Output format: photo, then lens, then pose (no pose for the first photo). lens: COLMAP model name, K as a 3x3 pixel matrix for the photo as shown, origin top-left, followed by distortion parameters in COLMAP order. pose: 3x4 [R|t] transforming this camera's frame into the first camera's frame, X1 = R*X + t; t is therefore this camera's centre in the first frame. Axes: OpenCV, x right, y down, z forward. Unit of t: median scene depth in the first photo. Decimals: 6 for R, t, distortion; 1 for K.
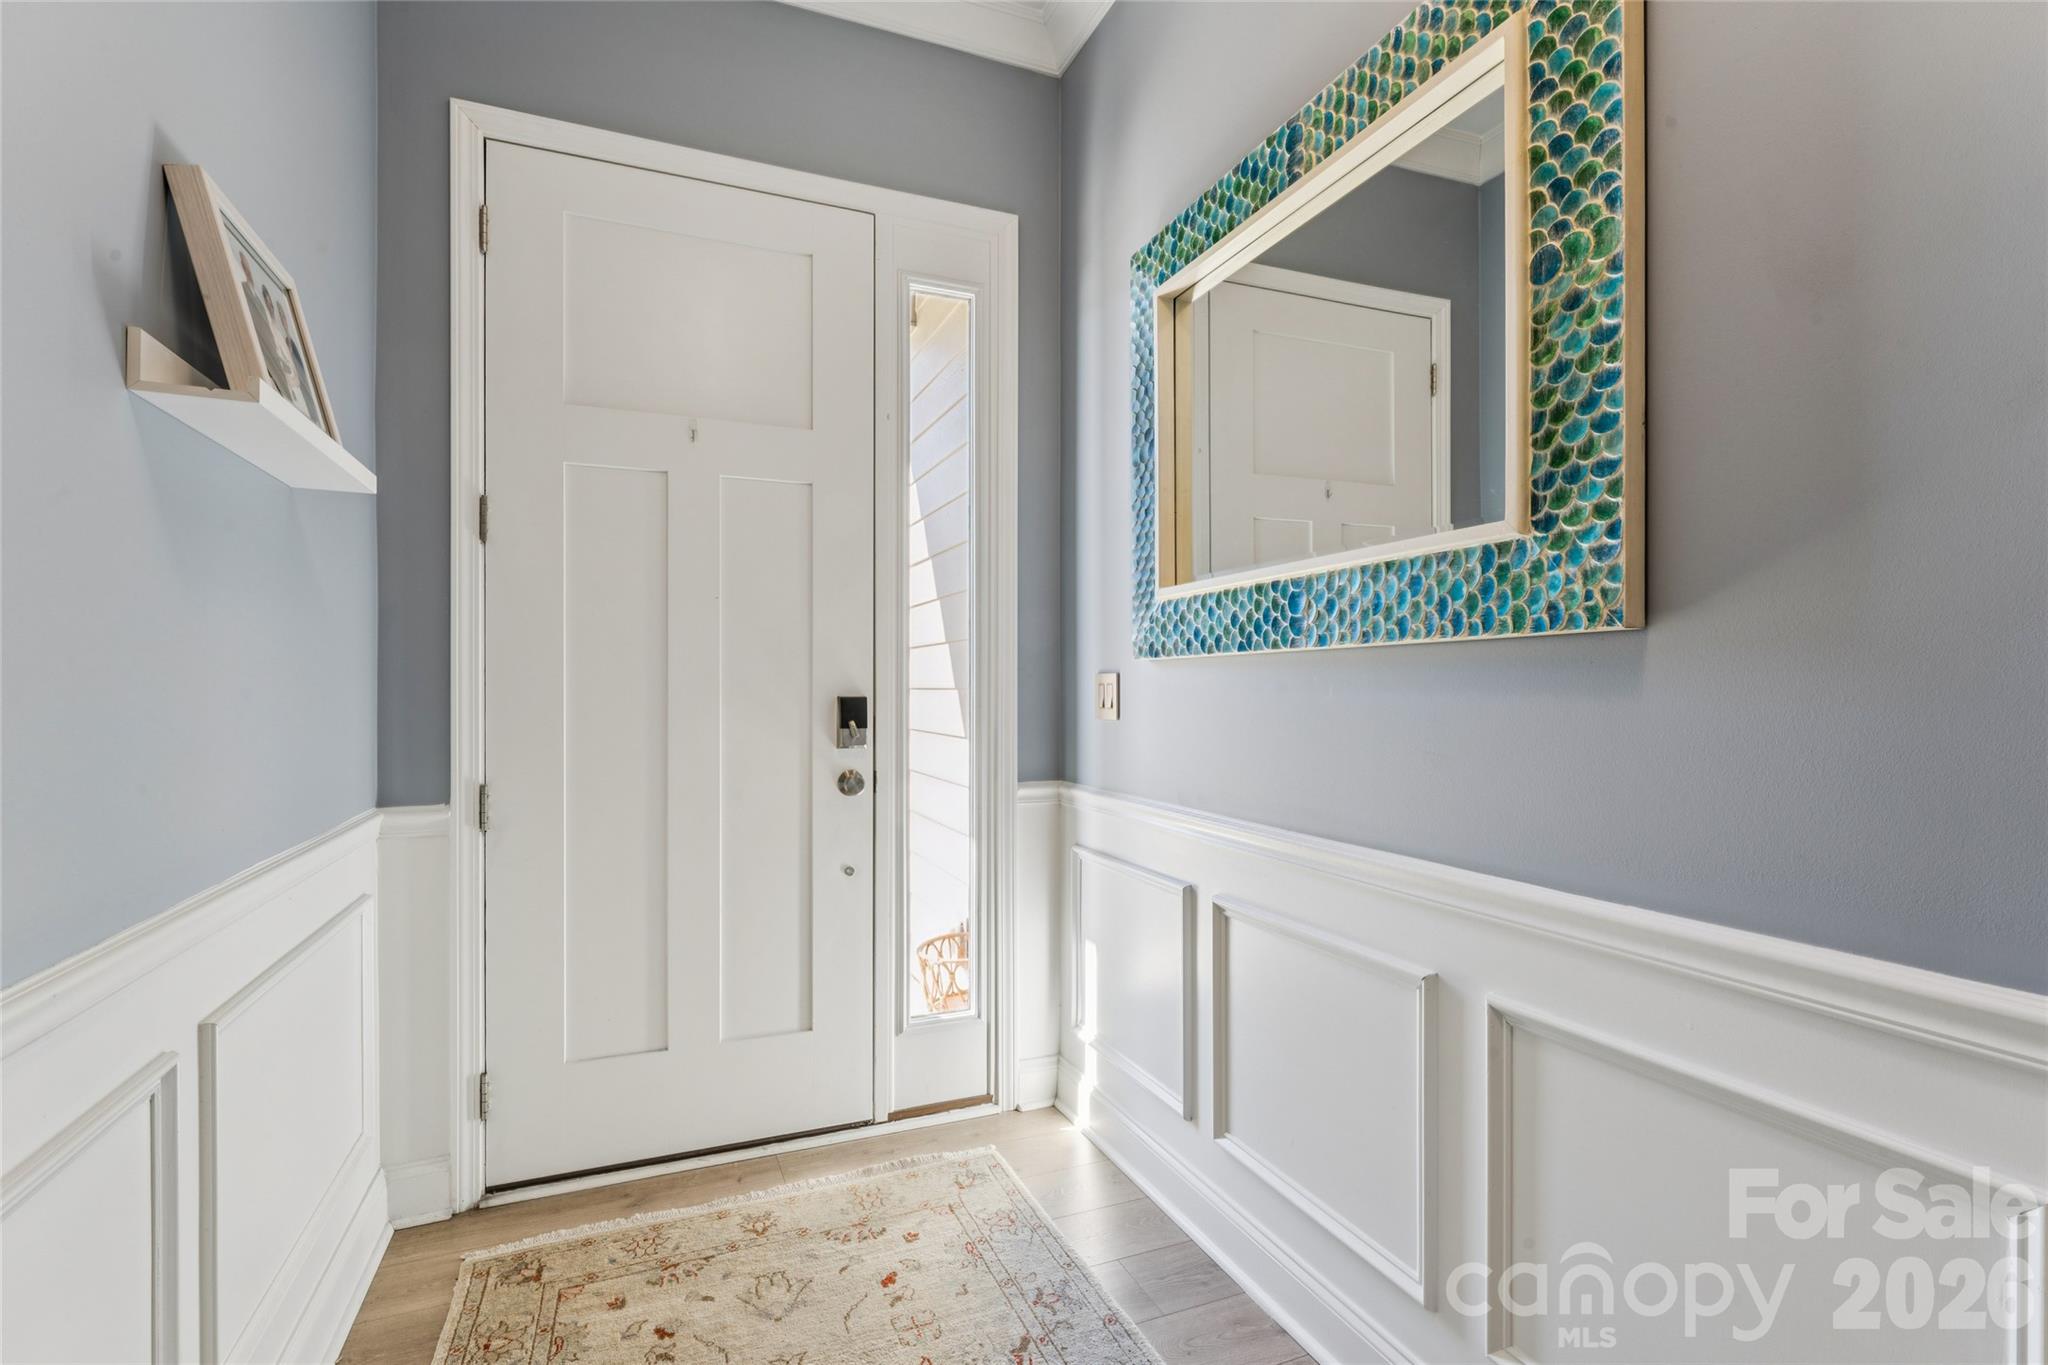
lens RADIAL K [[927.5, 0, 999.3], [0, 927.5, 682.5], [0, 0, 1]] dist [0.000570, -0.000317]
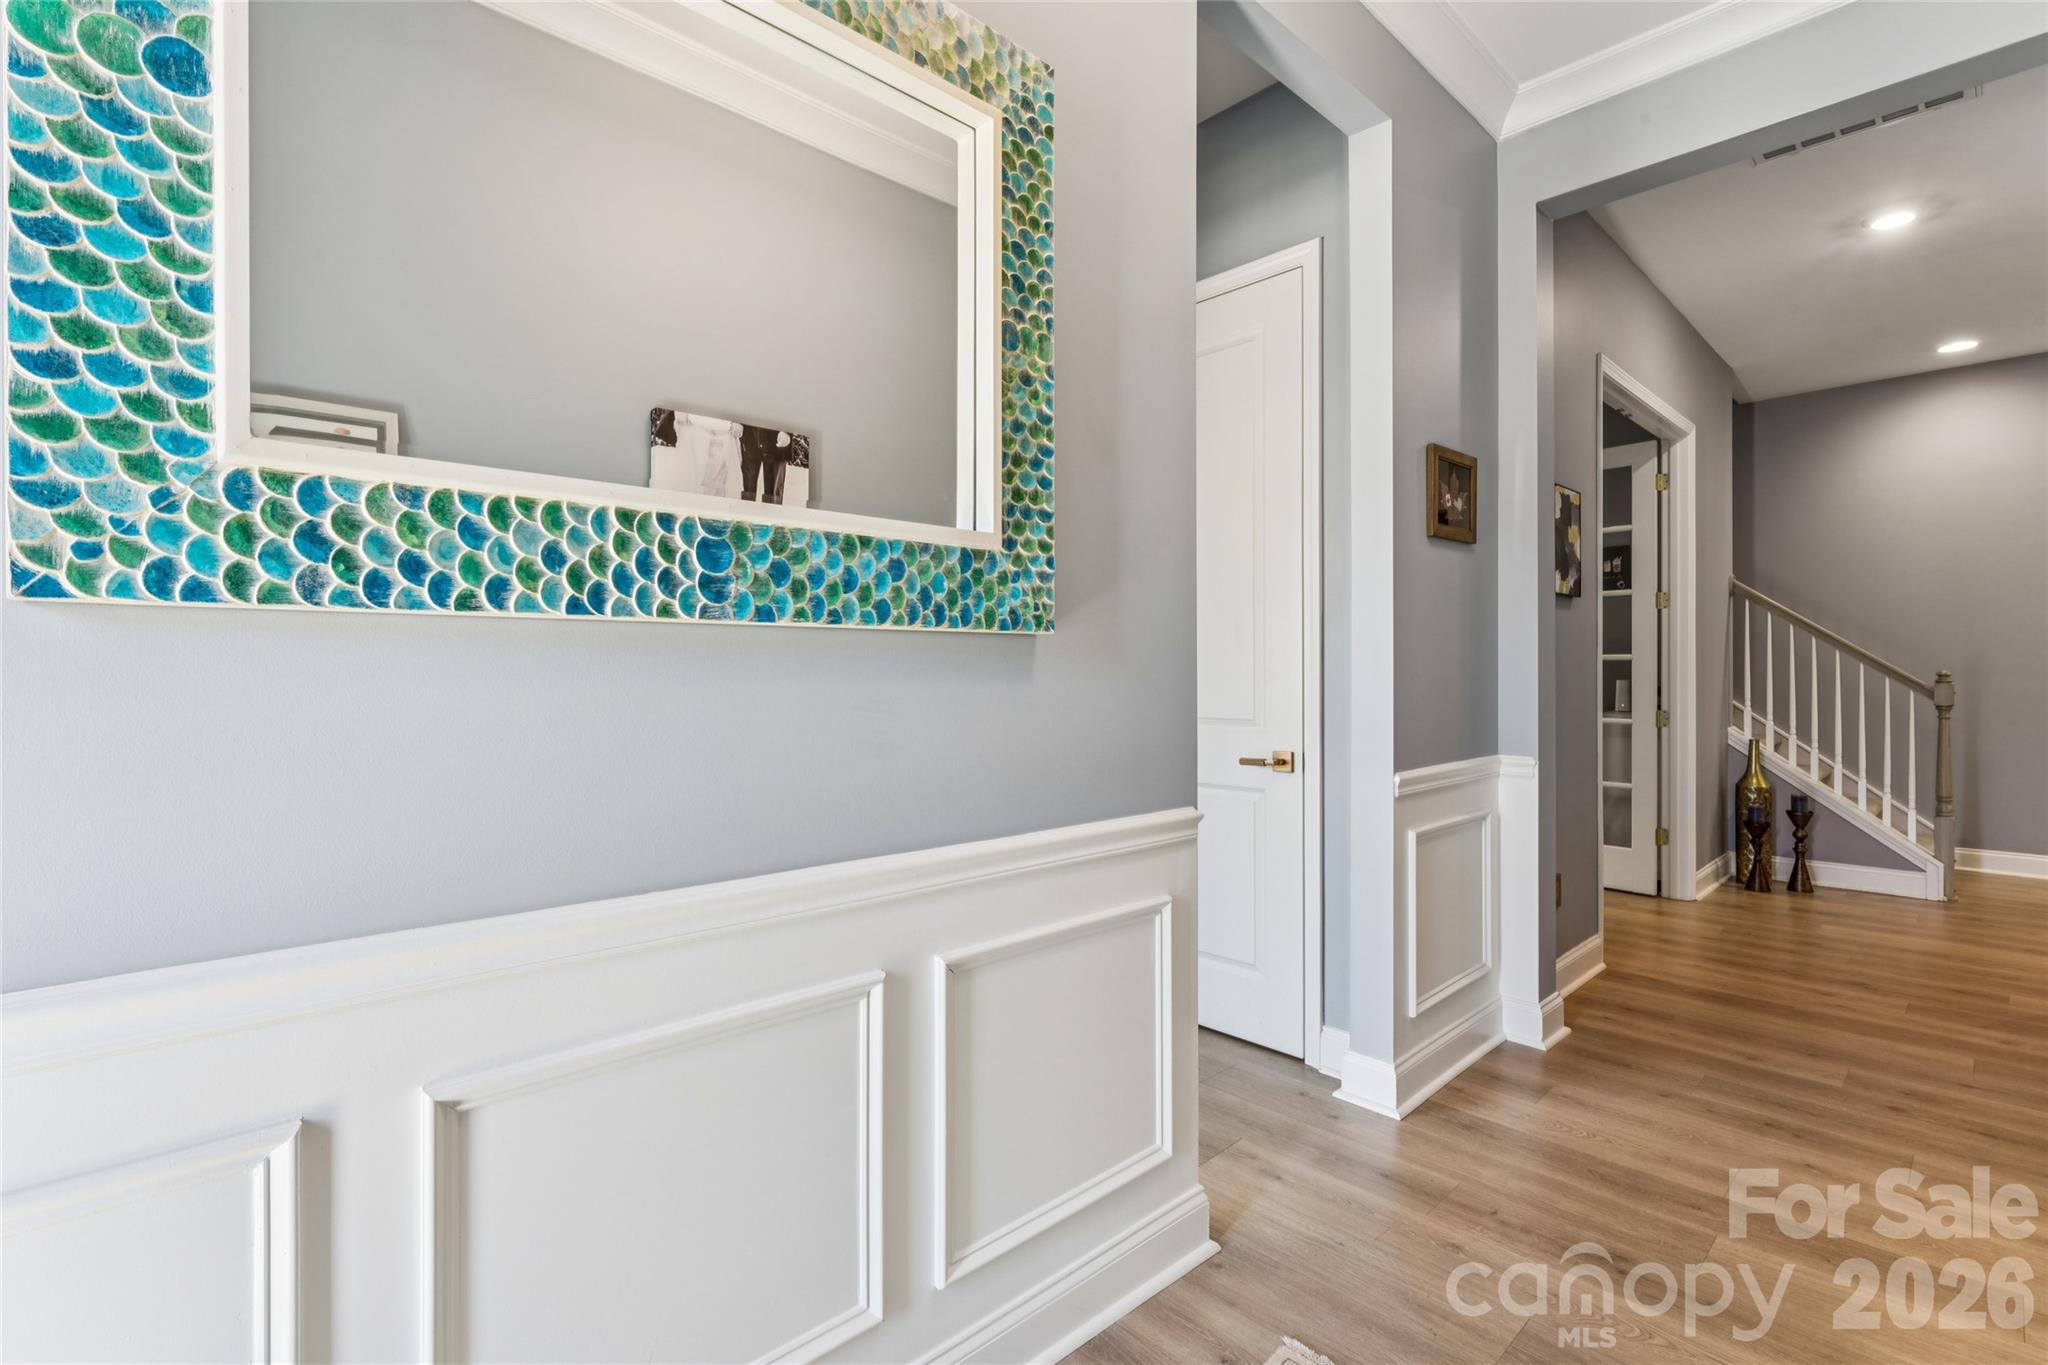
lens RADIAL K [[927.5, 0, 999.3], [0, 927.5, 682.5], [0, 0, 1]] dist [0.000570, -0.000317]
pose [[-0.349578, -0.001115, 0.936907, -0.515384], [0.000774, 0.999999, 0.001478, 0.011407], [-0.936907, 0.001242, -0.349576, 1.303783]]
